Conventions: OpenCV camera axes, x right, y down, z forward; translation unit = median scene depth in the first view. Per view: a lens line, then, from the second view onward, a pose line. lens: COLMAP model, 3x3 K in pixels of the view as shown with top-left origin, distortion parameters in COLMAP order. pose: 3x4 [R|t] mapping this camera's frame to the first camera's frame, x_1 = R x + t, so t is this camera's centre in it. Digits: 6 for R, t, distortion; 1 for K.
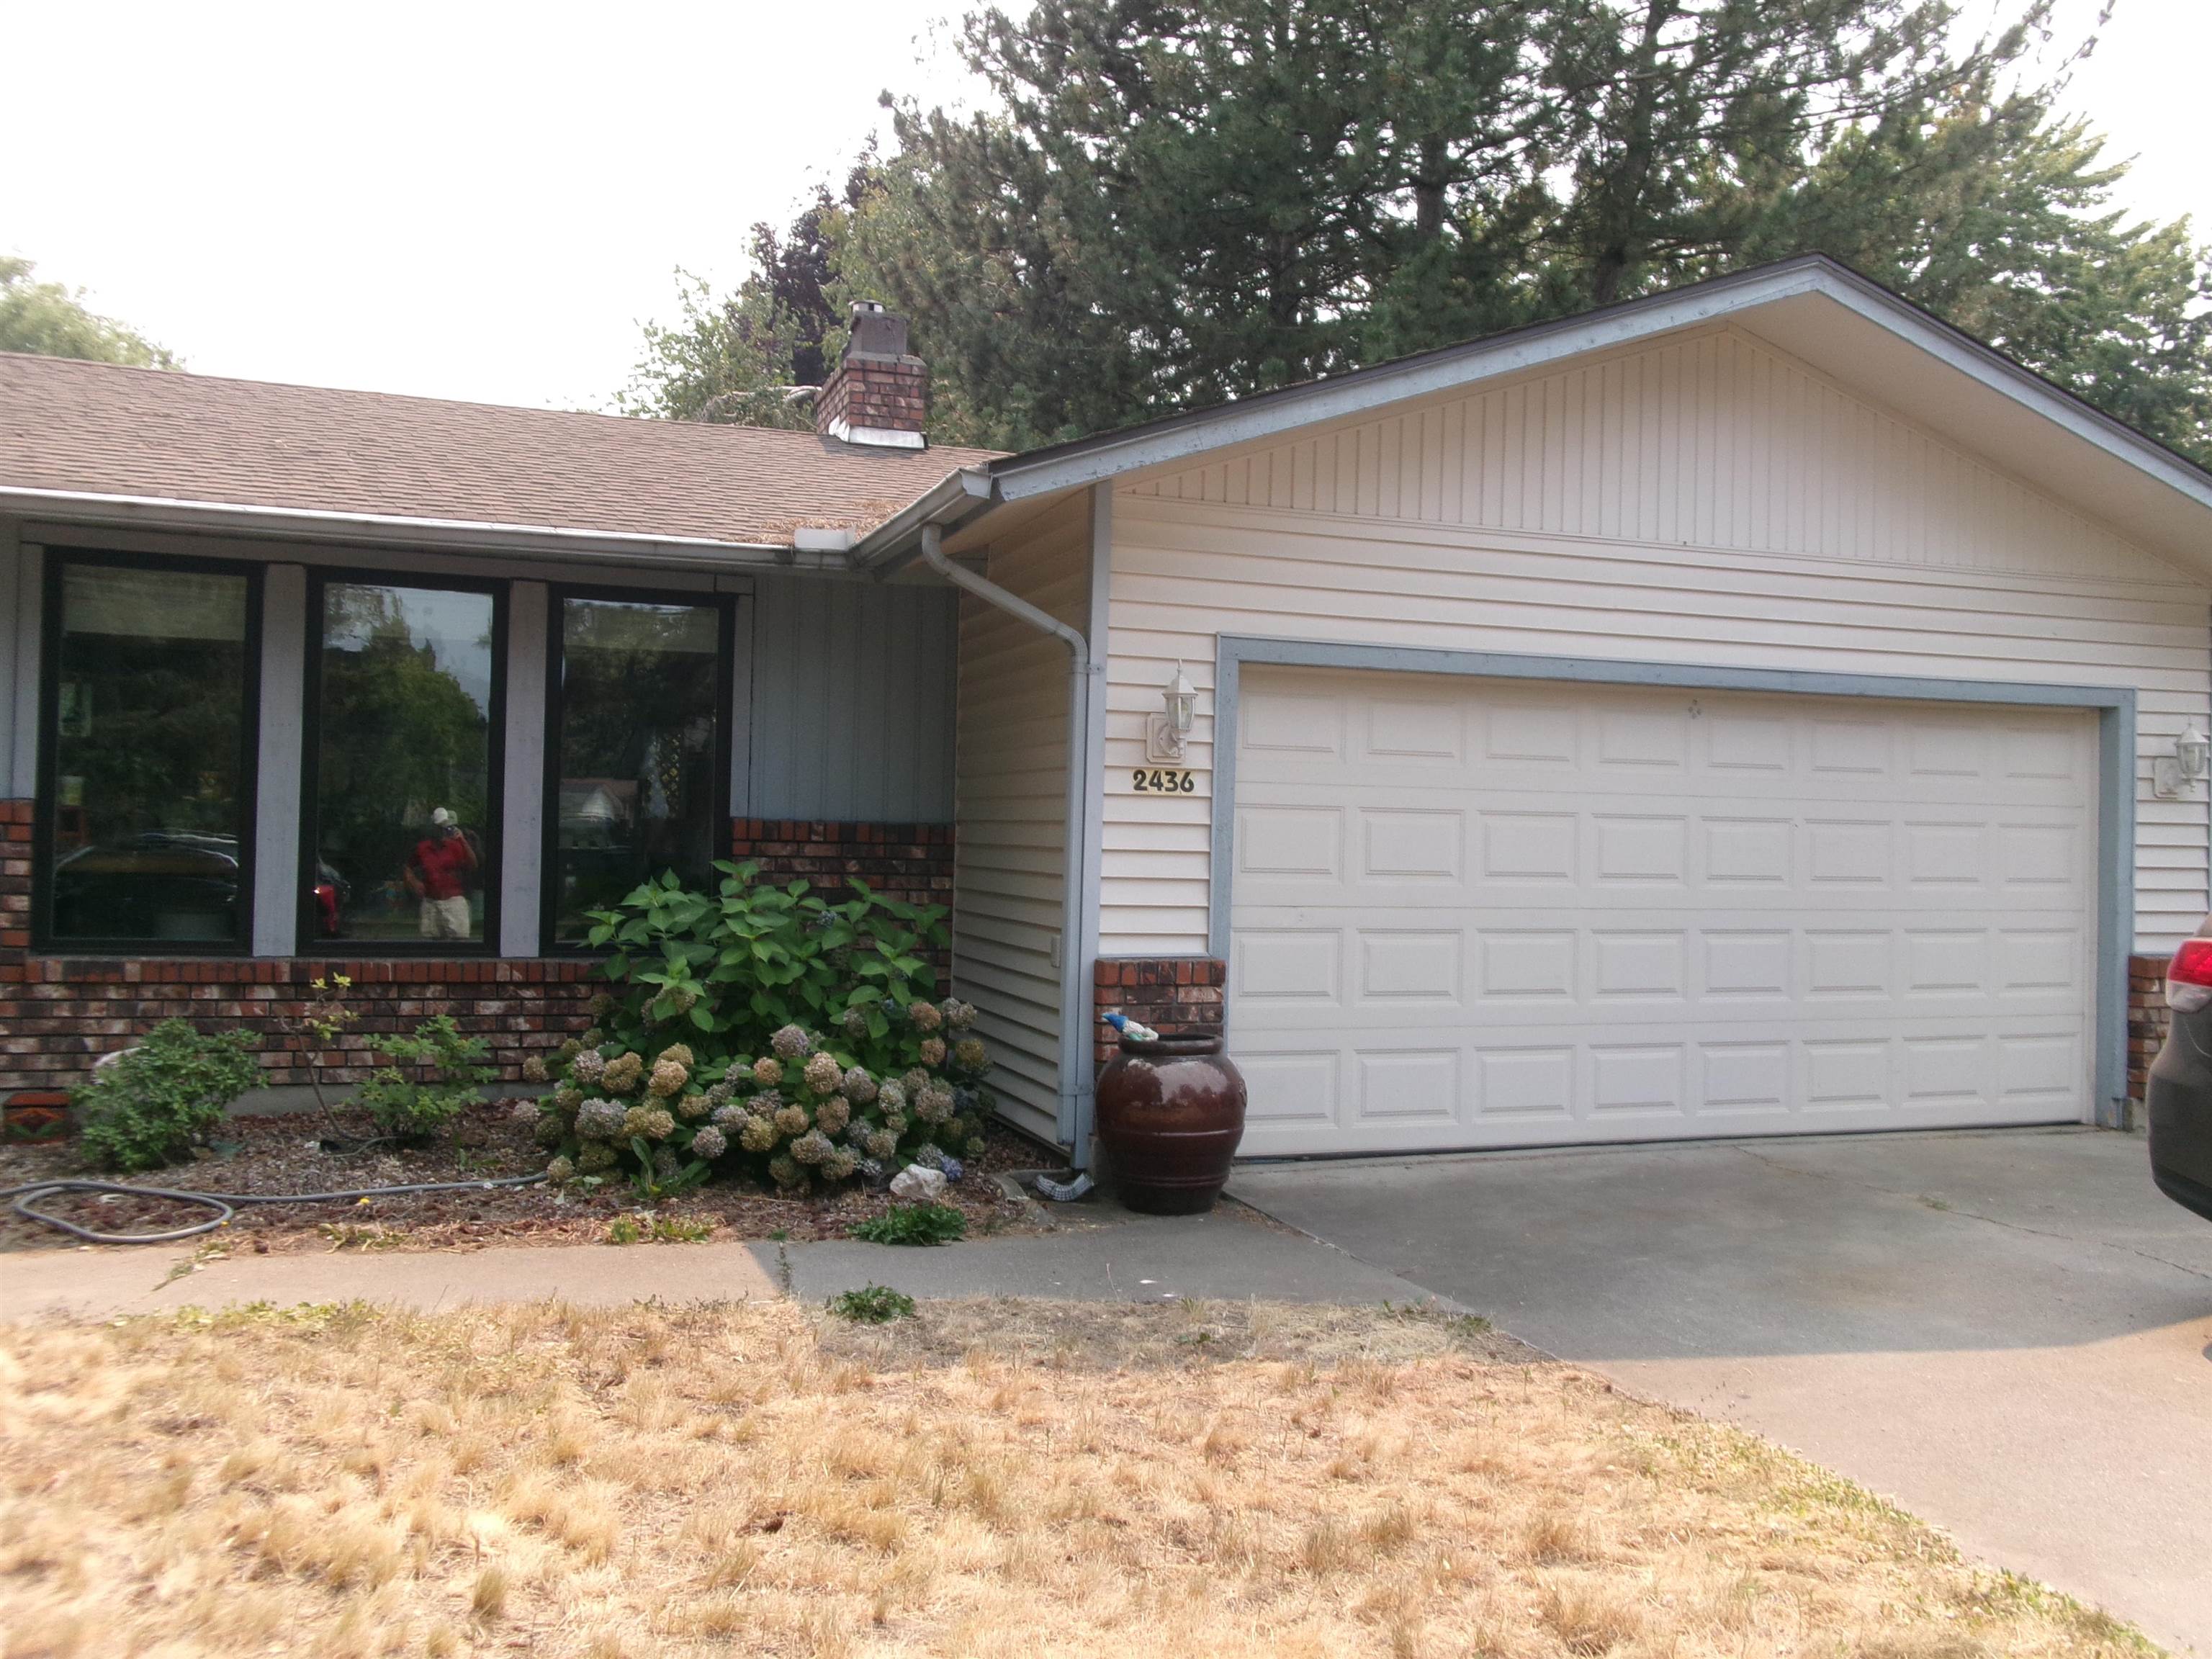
lens RADIAL K [[1893.1, 0, 1106.0], [0, 1893.1, 829.5], [0, 0, 1]] dist [0.010990, -0.007761]
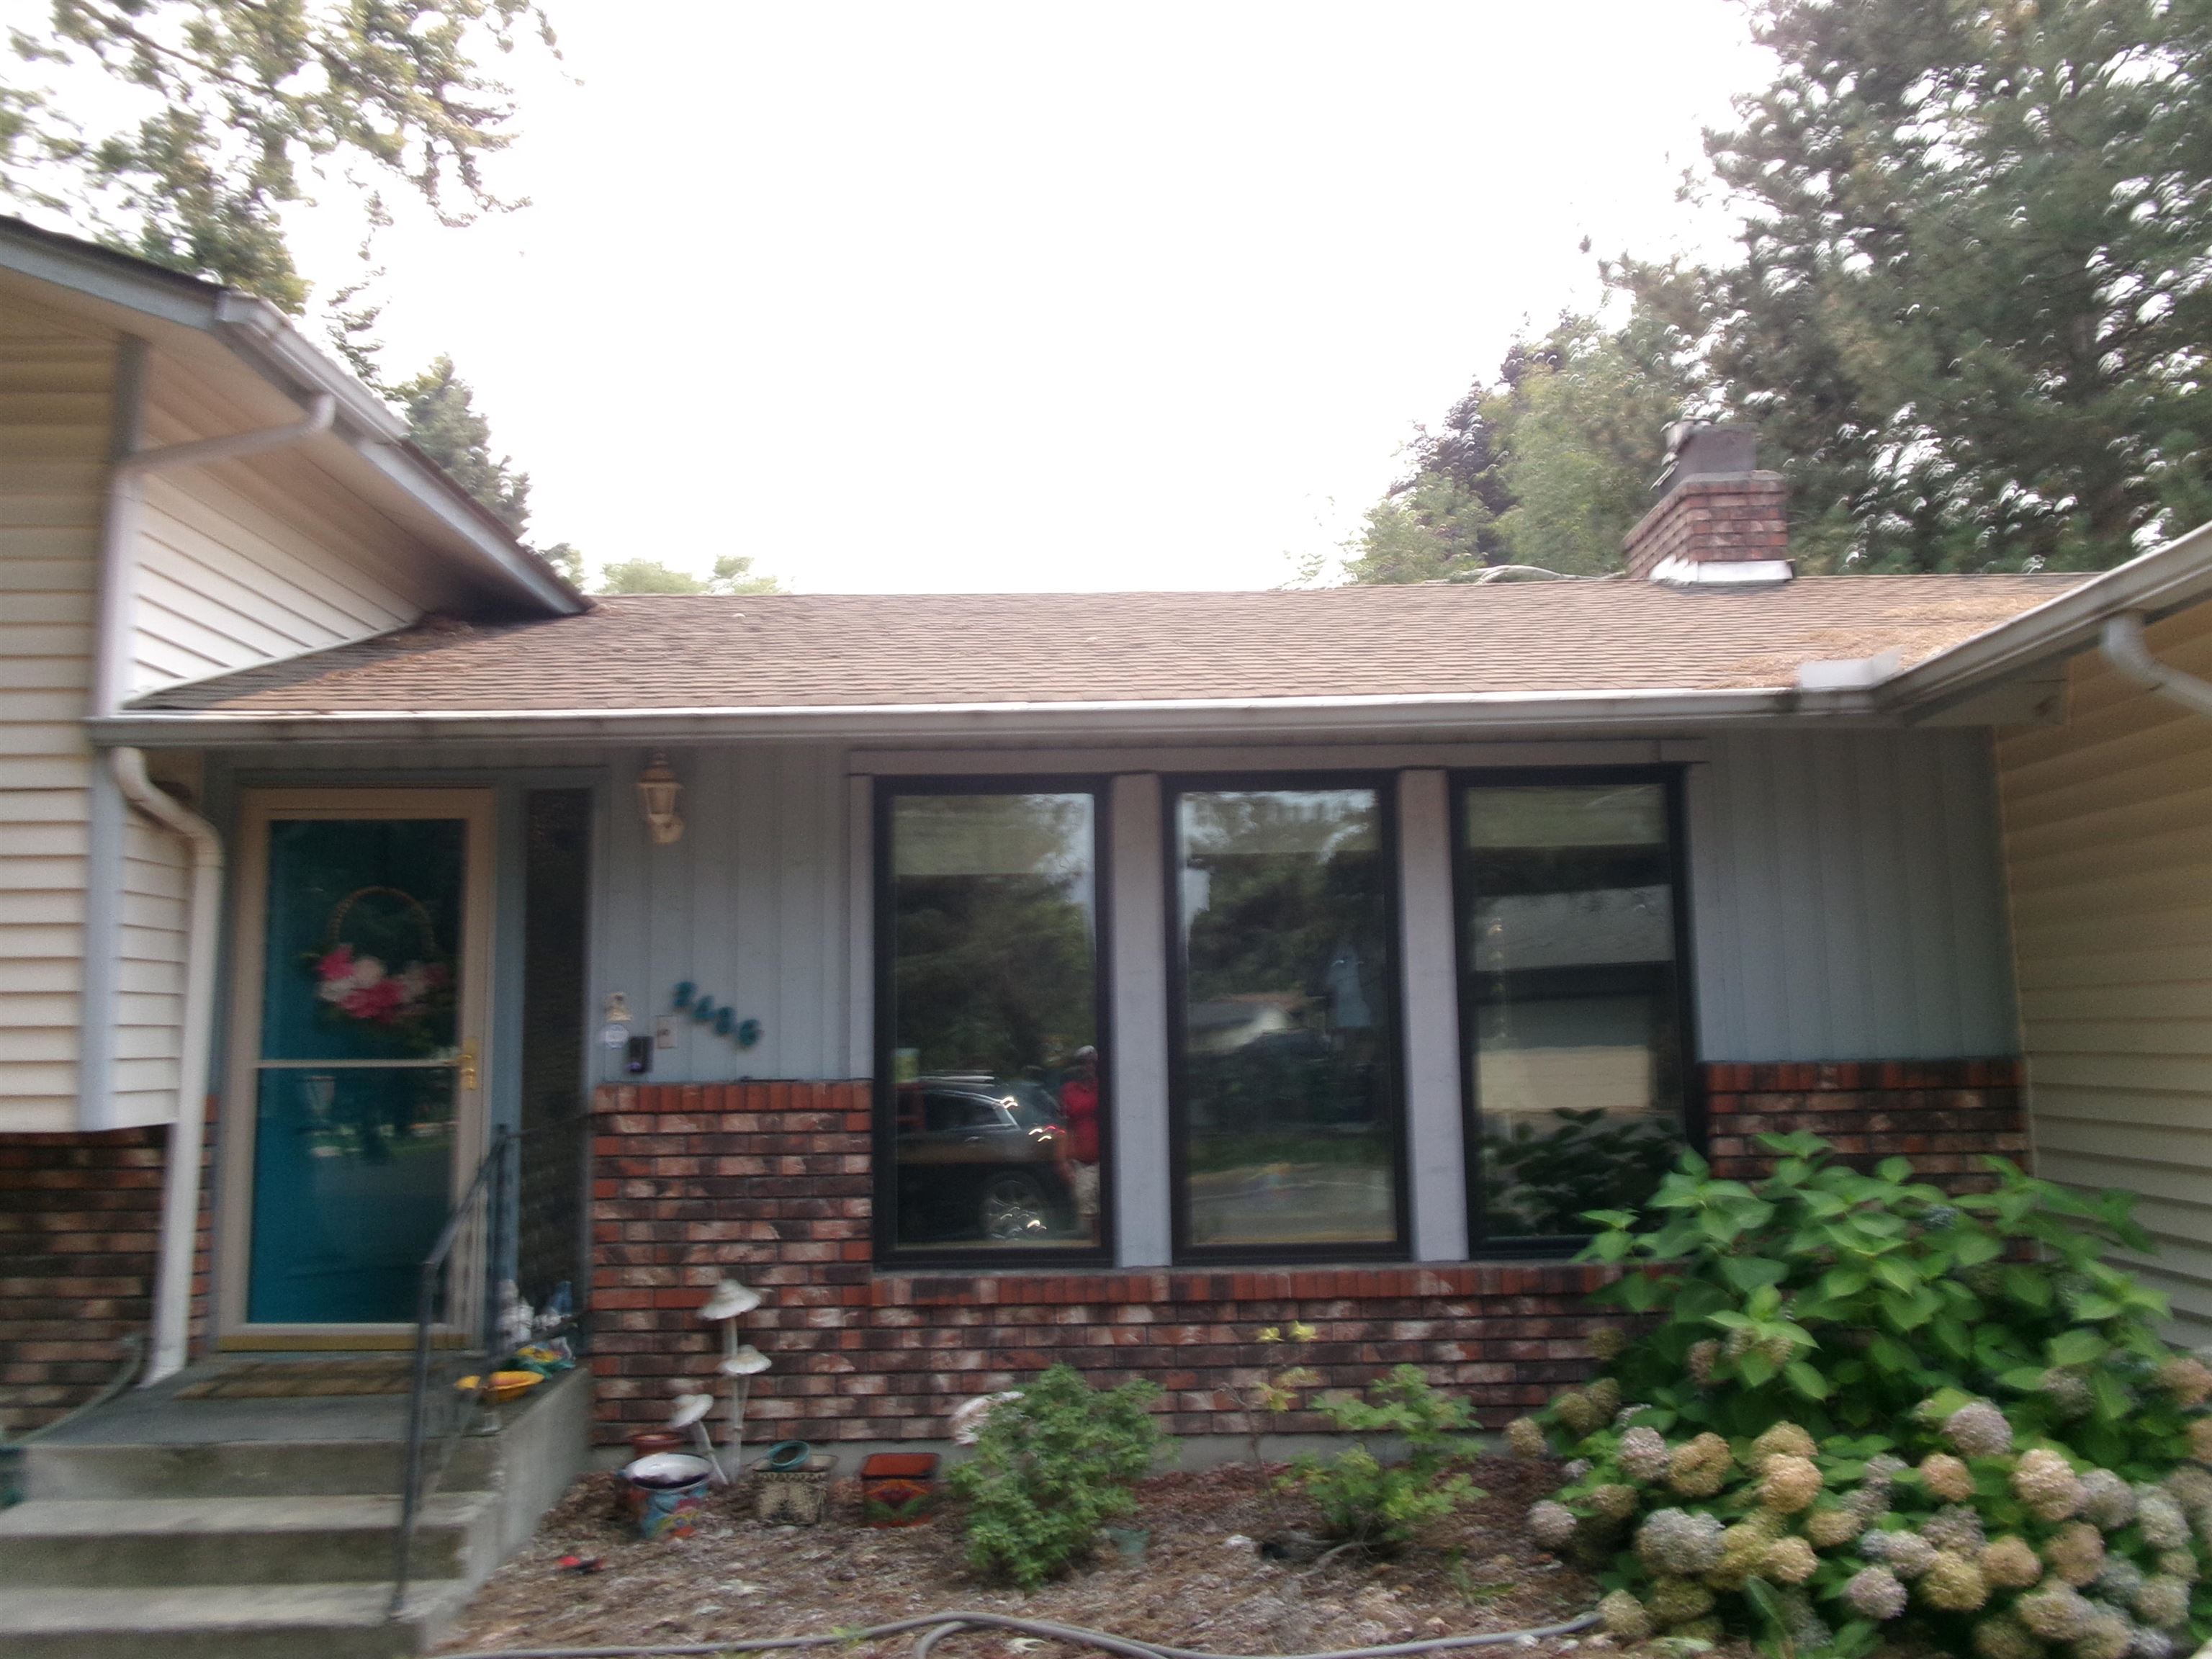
lens RADIAL K [[1837.4, 0, 1085.3], [0, 1837.4, 827.5], [0, 0, 1]] dist [0.007501, 0.007082]
pose [[0.945060, -0.081604, -0.316547, -0.210797], [0.046267, 0.991983, -0.117595, -0.026479], [0.323605, 0.096489, 0.941259, 0.261028]]
